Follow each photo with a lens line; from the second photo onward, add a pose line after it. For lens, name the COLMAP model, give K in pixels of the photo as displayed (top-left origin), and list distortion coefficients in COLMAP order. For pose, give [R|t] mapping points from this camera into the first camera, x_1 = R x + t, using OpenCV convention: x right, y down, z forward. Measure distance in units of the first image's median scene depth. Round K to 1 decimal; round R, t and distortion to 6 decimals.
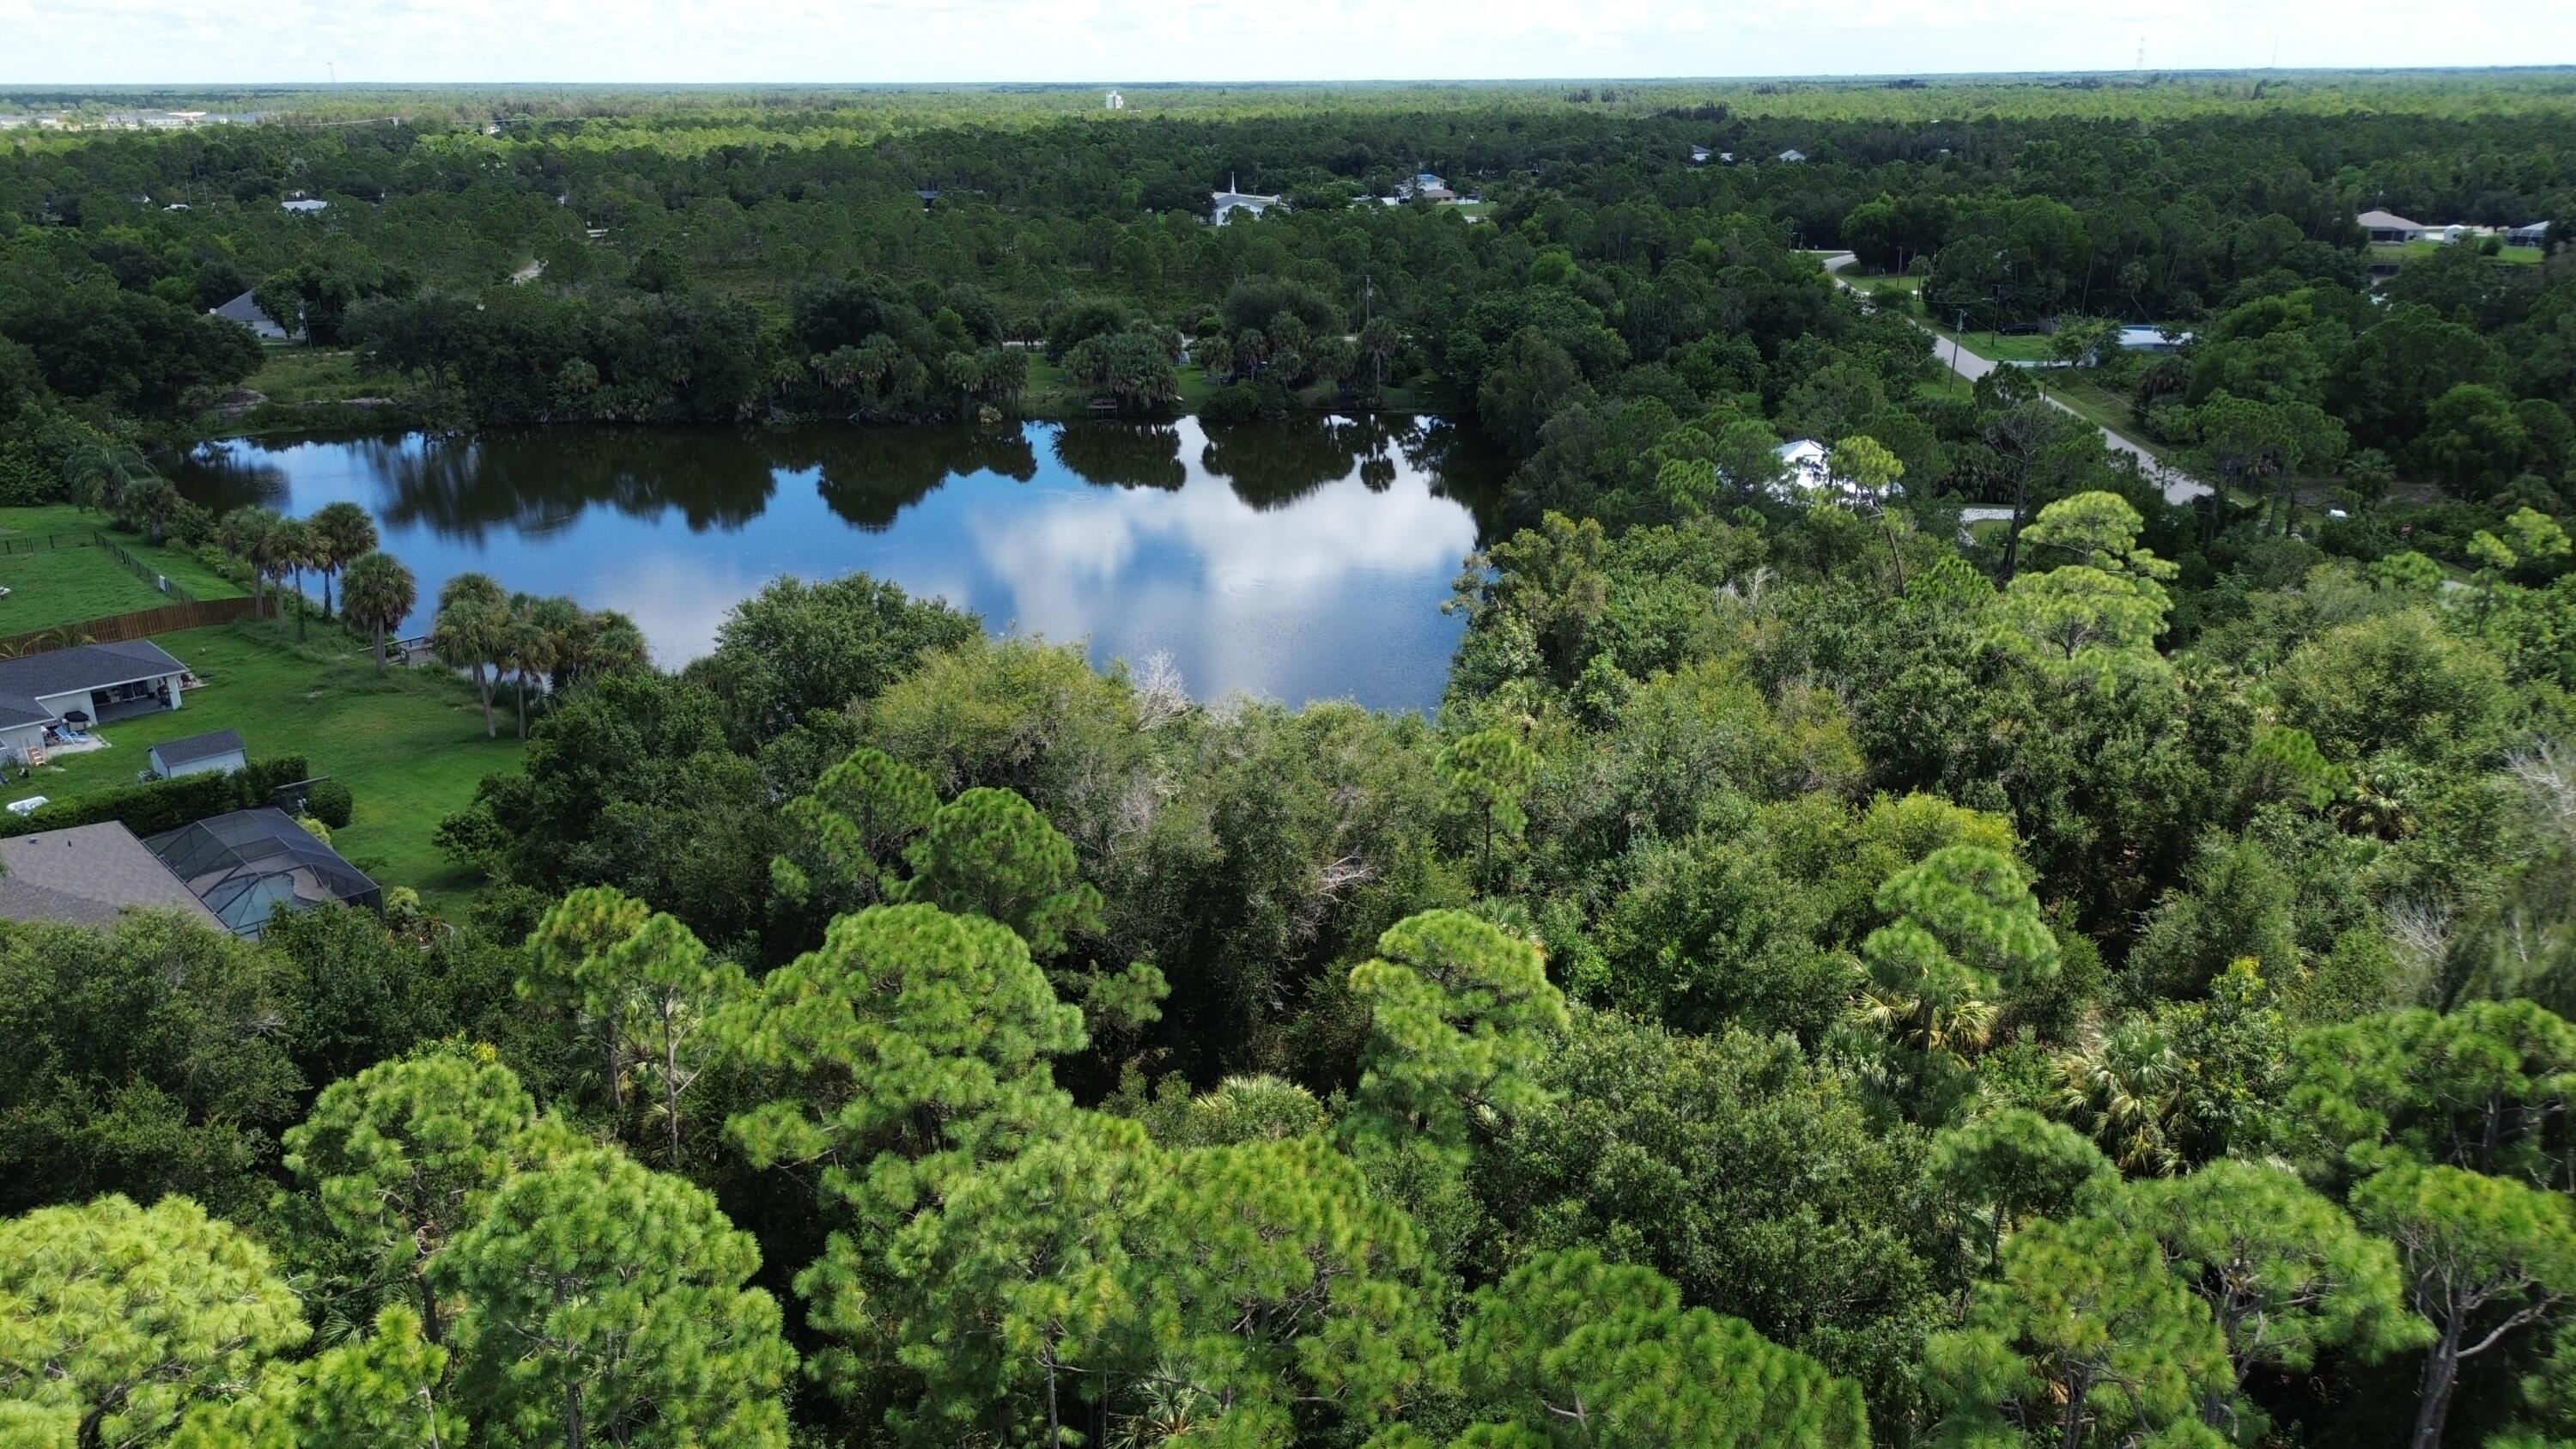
lens RADIAL K [[1823.3, 0, 1300.0], [0, 1823.3, 738.6], [0, 0, 1]] dist [0.051716, -0.037909]
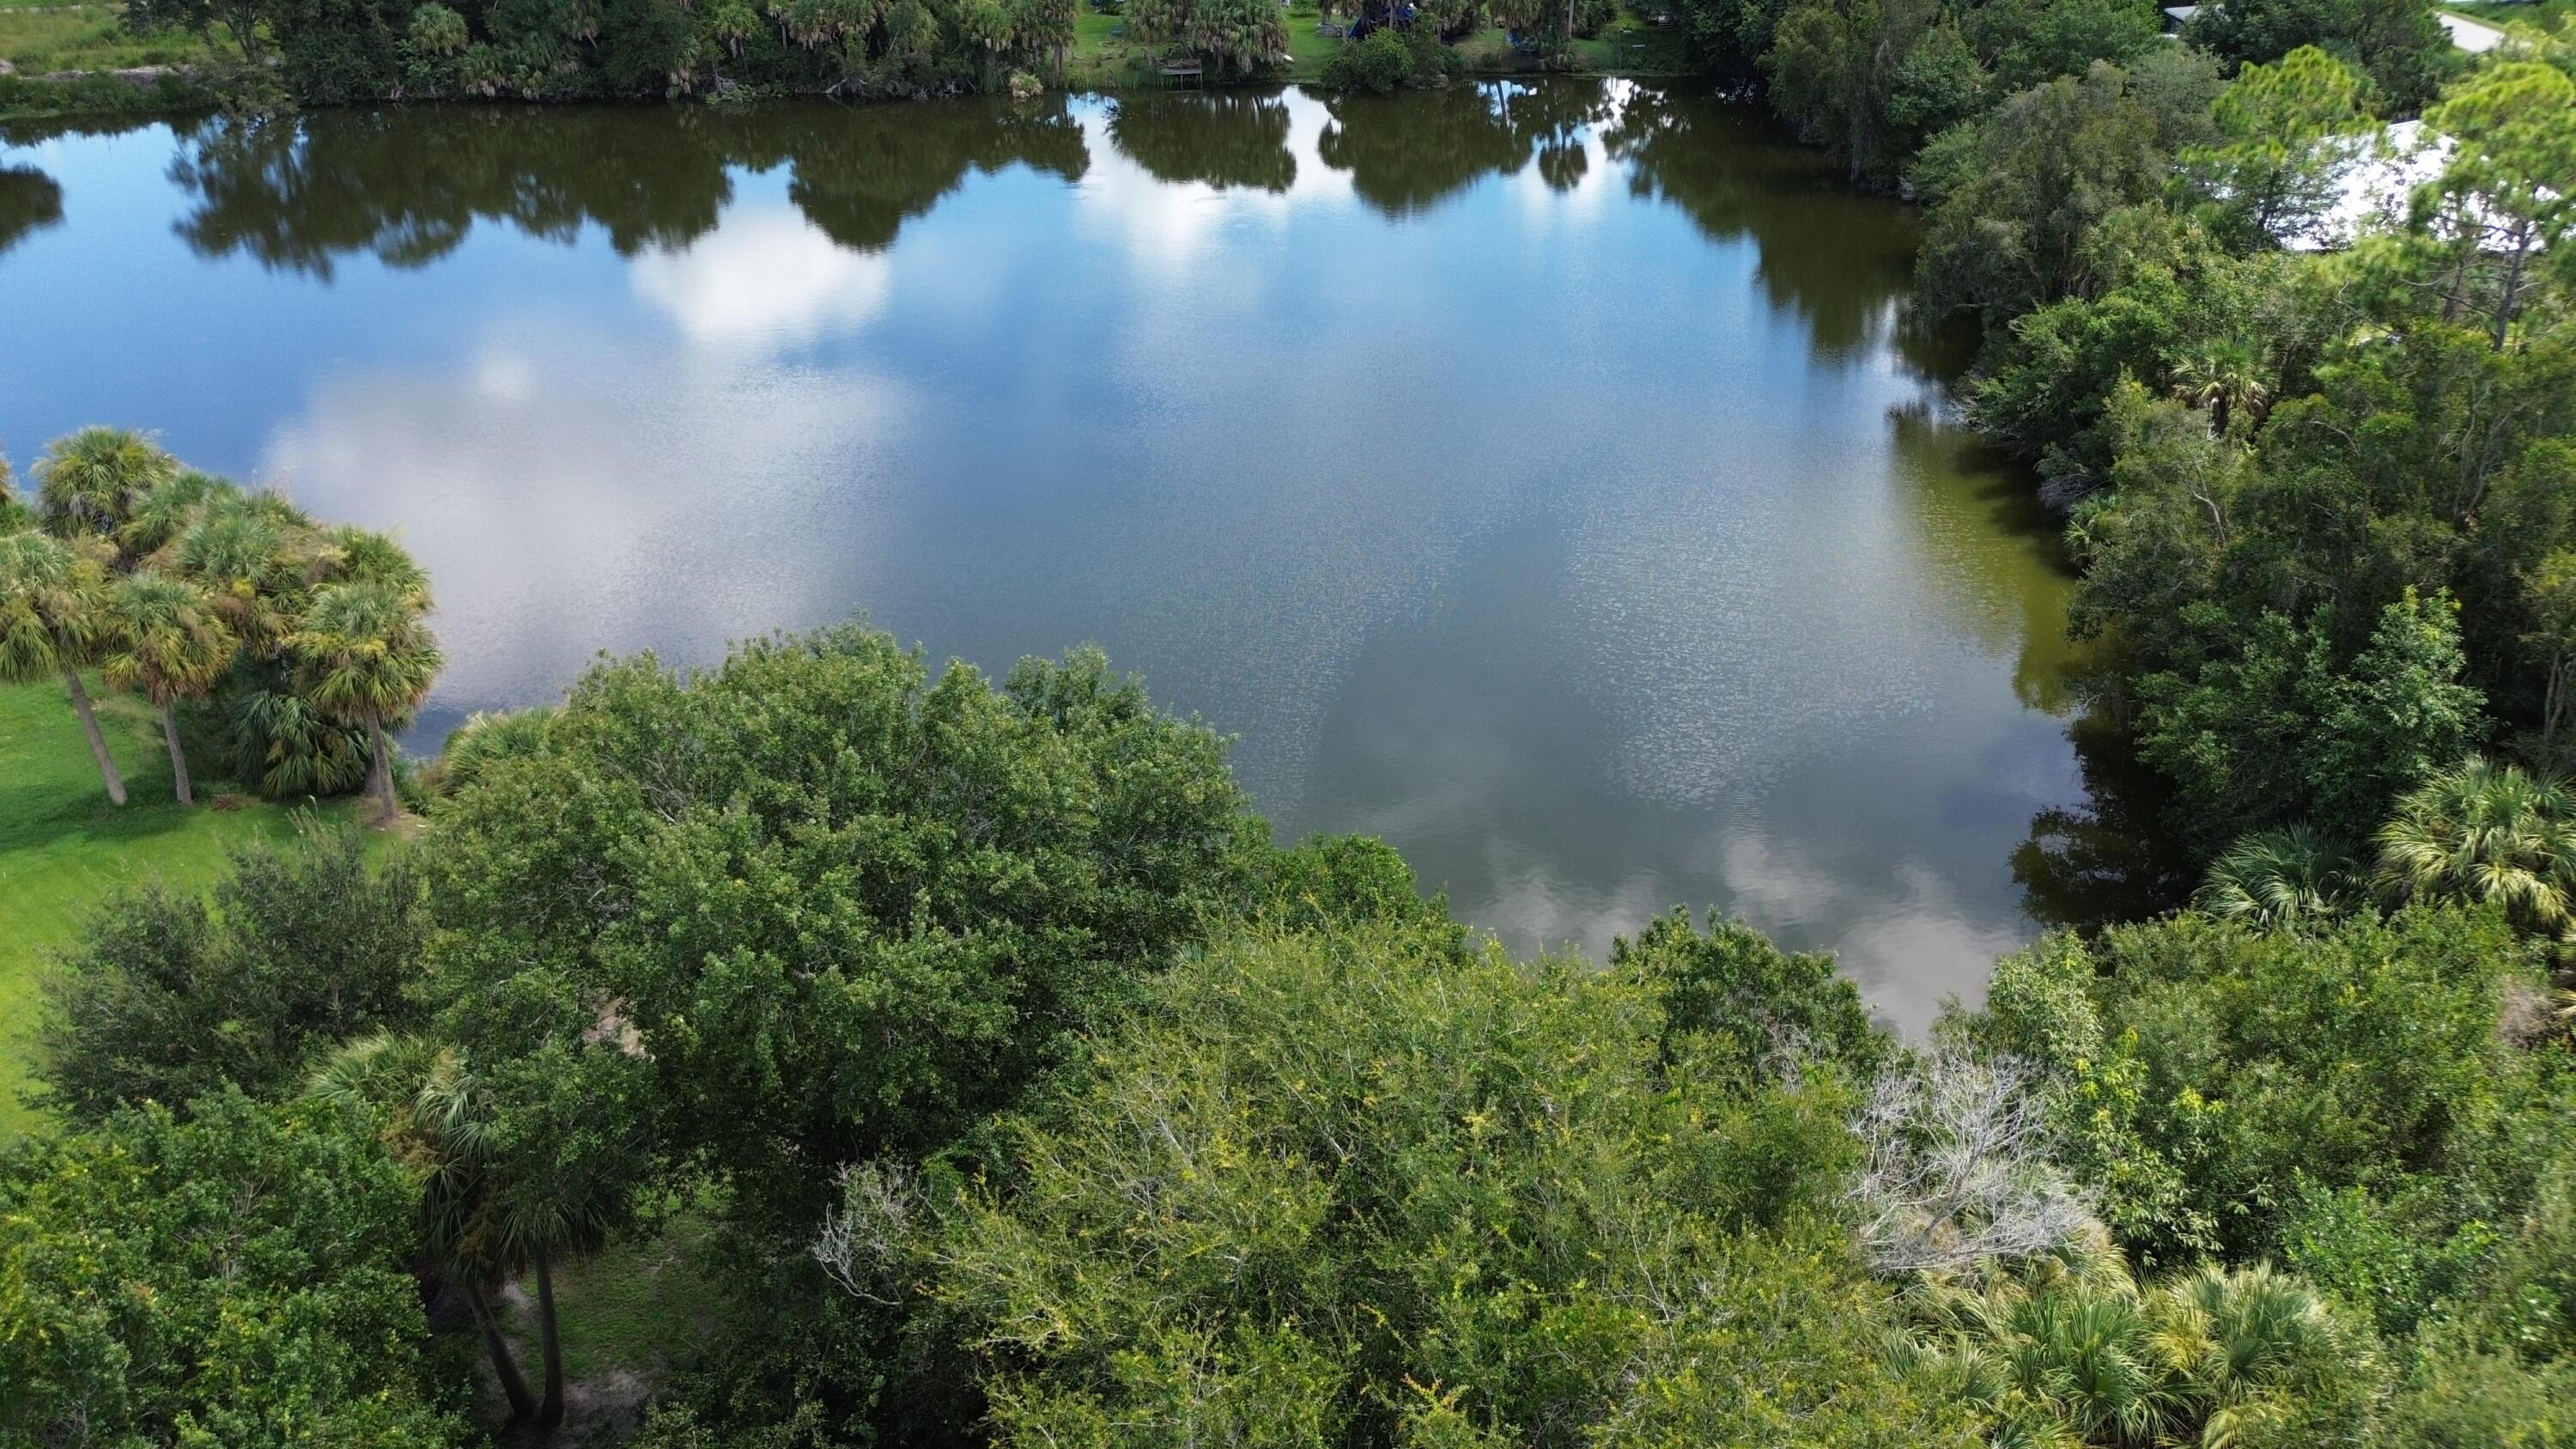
lens RADIAL K [[1823.3, 0, 1300.2], [0, 1823.3, 719.3], [0, 0, 1]] dist [0.051716, -0.037909]
pose [[0.999965, -0.007642, -0.003316, -0.060483], [0.008079, 0.986743, 0.162089, -0.047448], [0.002033, -0.162110, 0.986771, 0.250082]]
